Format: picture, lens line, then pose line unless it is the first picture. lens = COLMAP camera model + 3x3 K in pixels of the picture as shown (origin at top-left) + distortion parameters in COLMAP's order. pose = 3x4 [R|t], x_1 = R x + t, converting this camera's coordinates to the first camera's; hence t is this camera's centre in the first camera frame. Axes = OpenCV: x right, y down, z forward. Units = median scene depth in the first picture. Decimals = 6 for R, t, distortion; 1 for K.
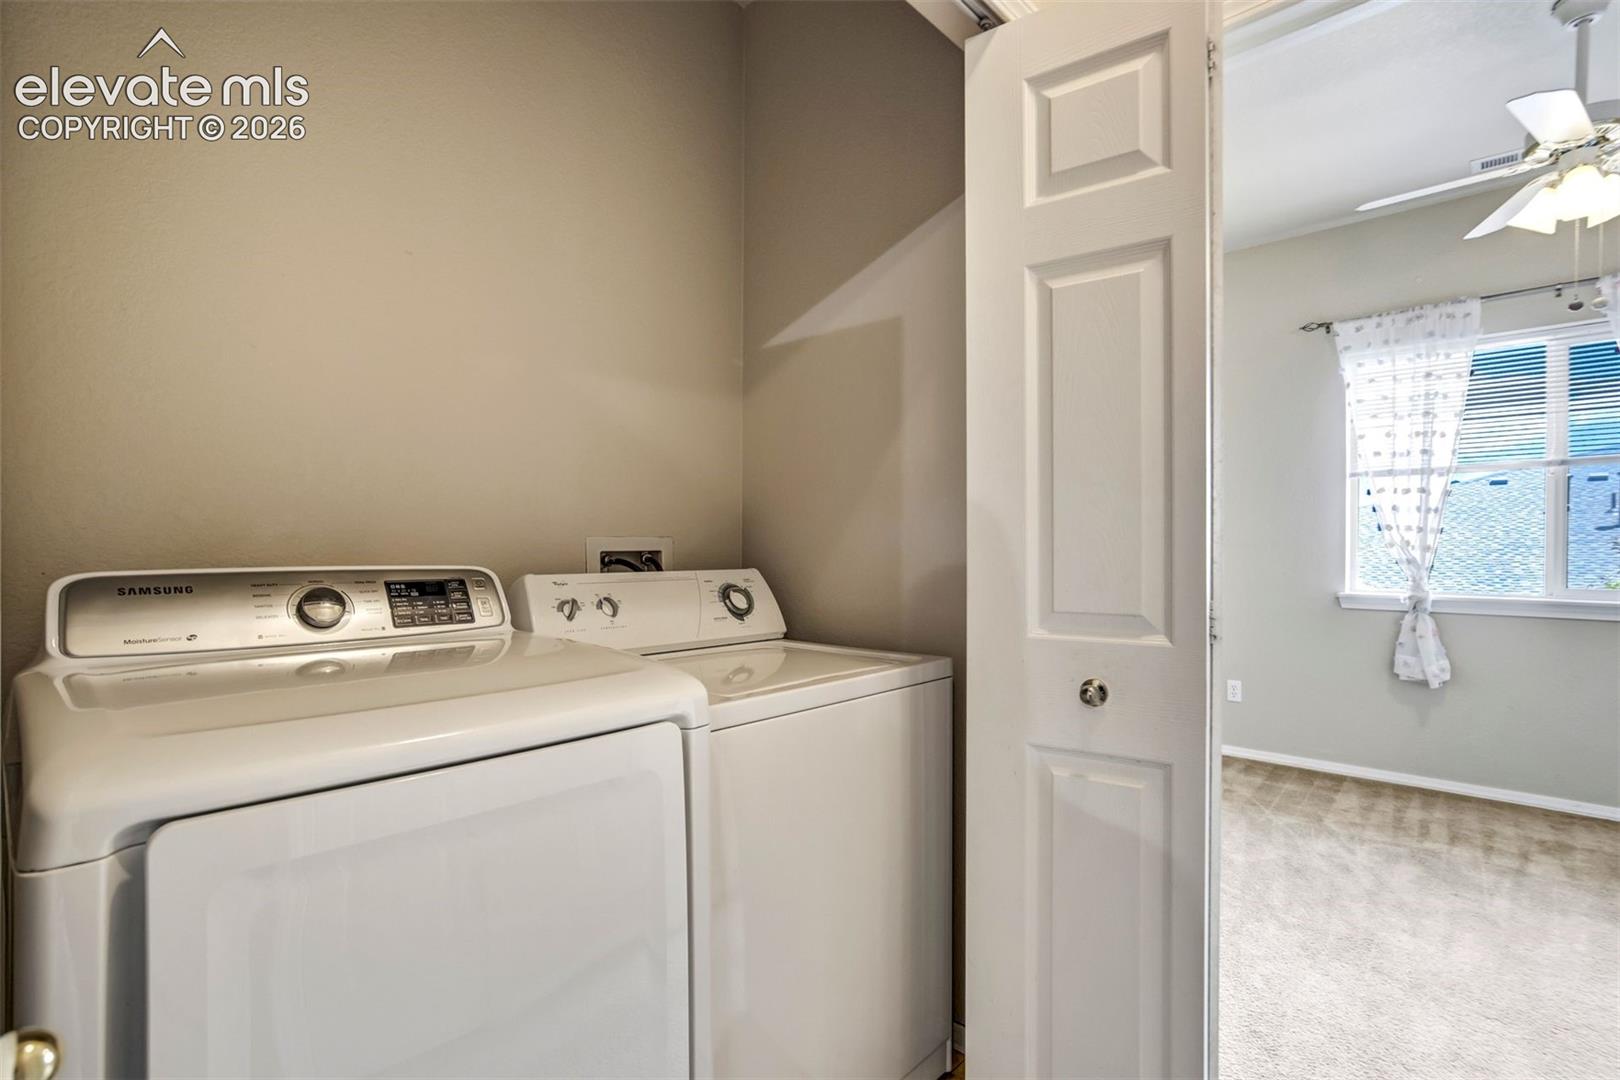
lens RADIAL K [[763.1, 0, 798.2], [0, 763.1, 550.0], [0, 0, 1]] dist [-0.036721, 0.018159]
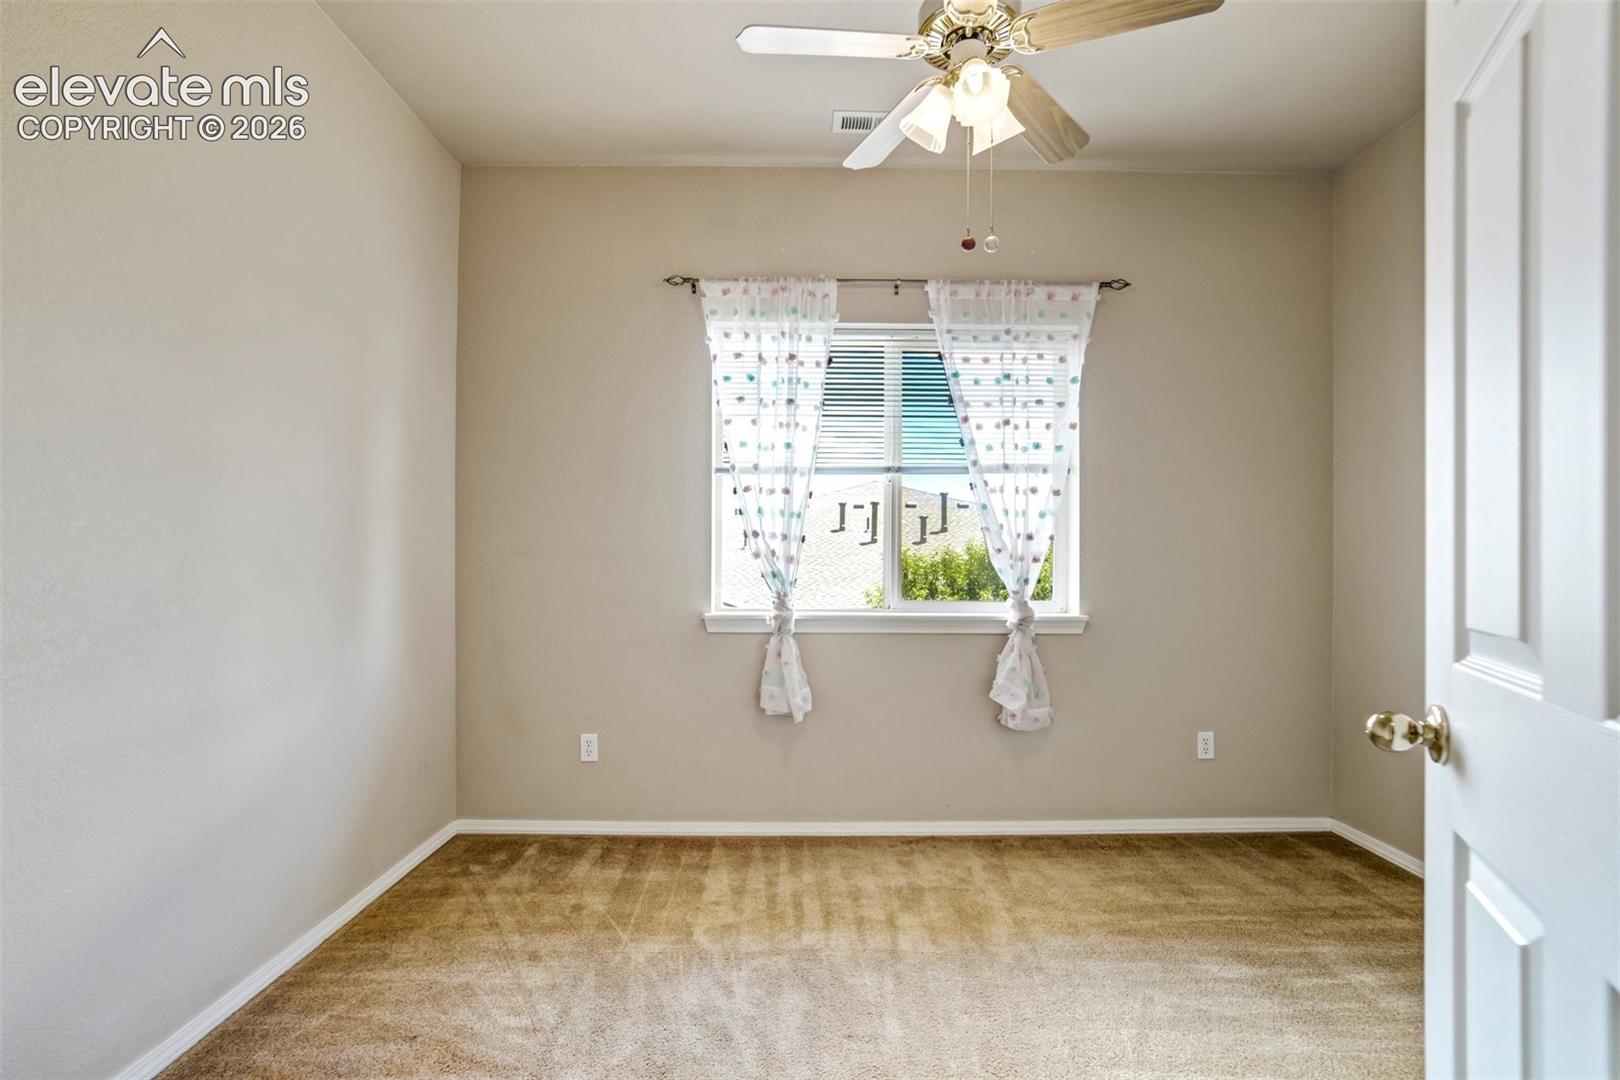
lens RADIAL K [[763.1, 0, 818.8], [0, 763.1, 564.2], [0, 0, 1]] dist [-0.036721, 0.018159]
pose [[0.707020, -0.004207, 0.707181, 0.275280], [0.001121, 0.999988, 0.004829, -0.000667], [-0.707192, -0.002622, 0.707016, 0.406480]]
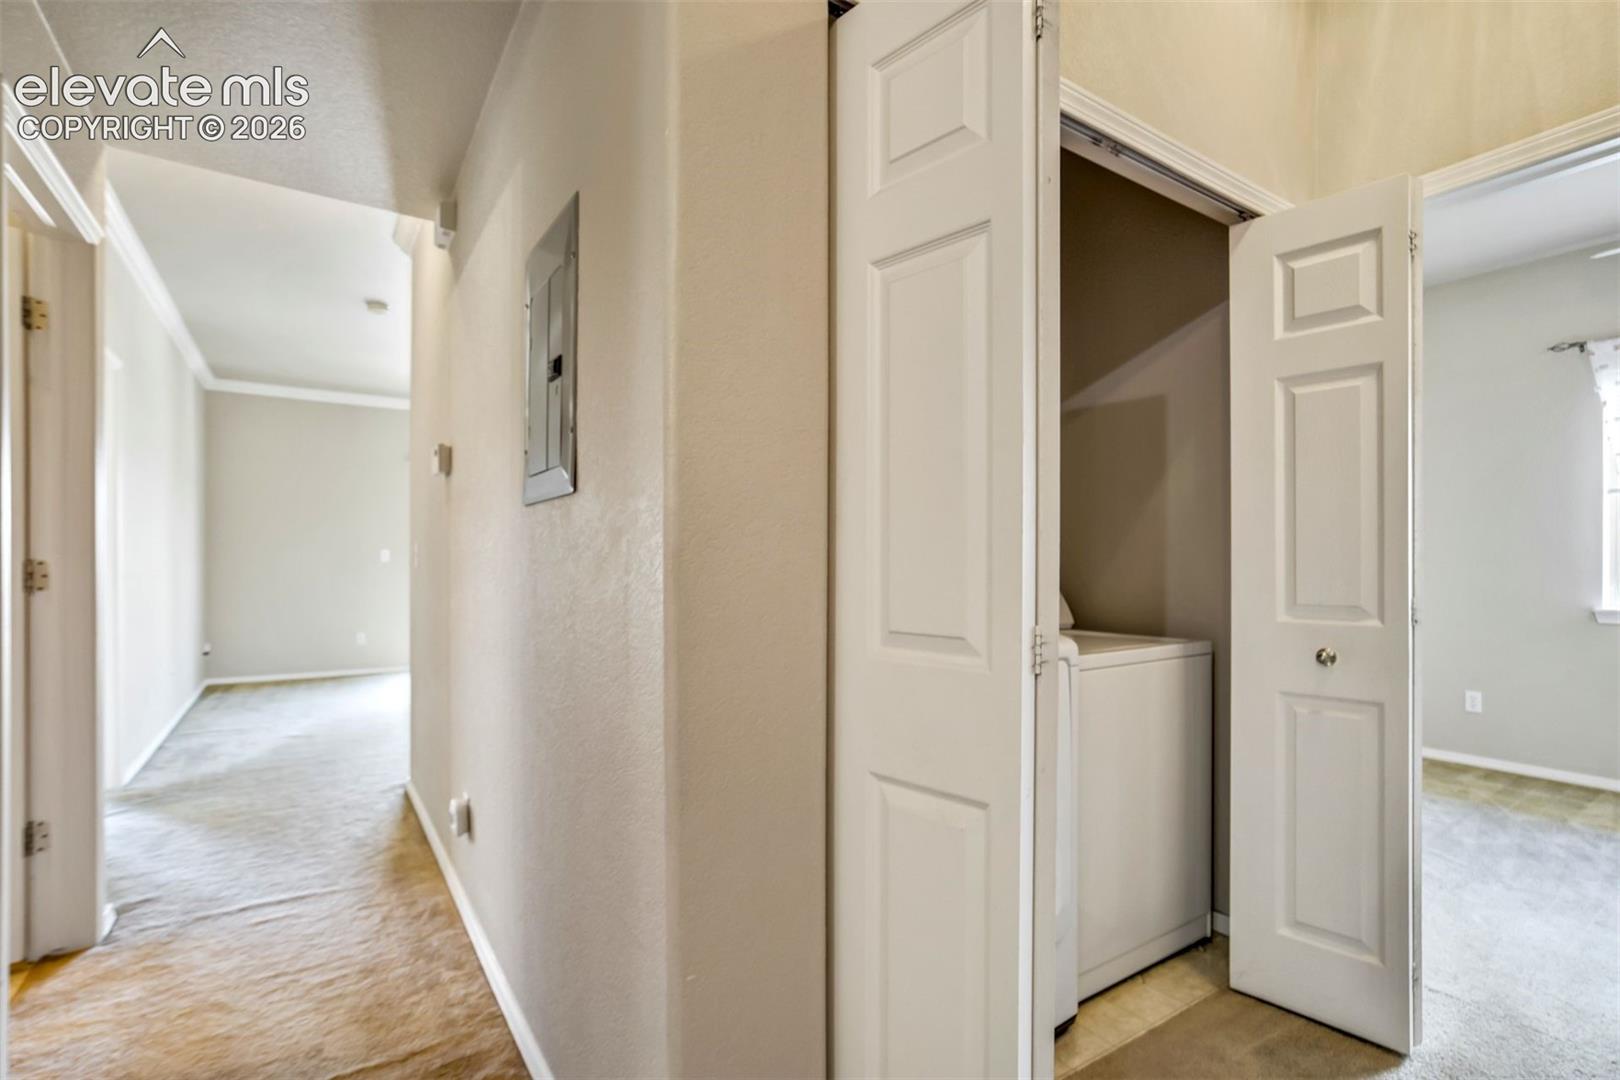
lens RADIAL K [[763.1, 0, 792.8], [0, 763.1, 562.5], [0, 0, 1]] dist [-0.036721, 0.018159]
pose [[0.972619, 0.000247, -0.232406, -0.120434], [-0.001164, 0.999992, -0.003807, 0.001405], [0.232404, 0.003974, 0.972611, -0.288244]]
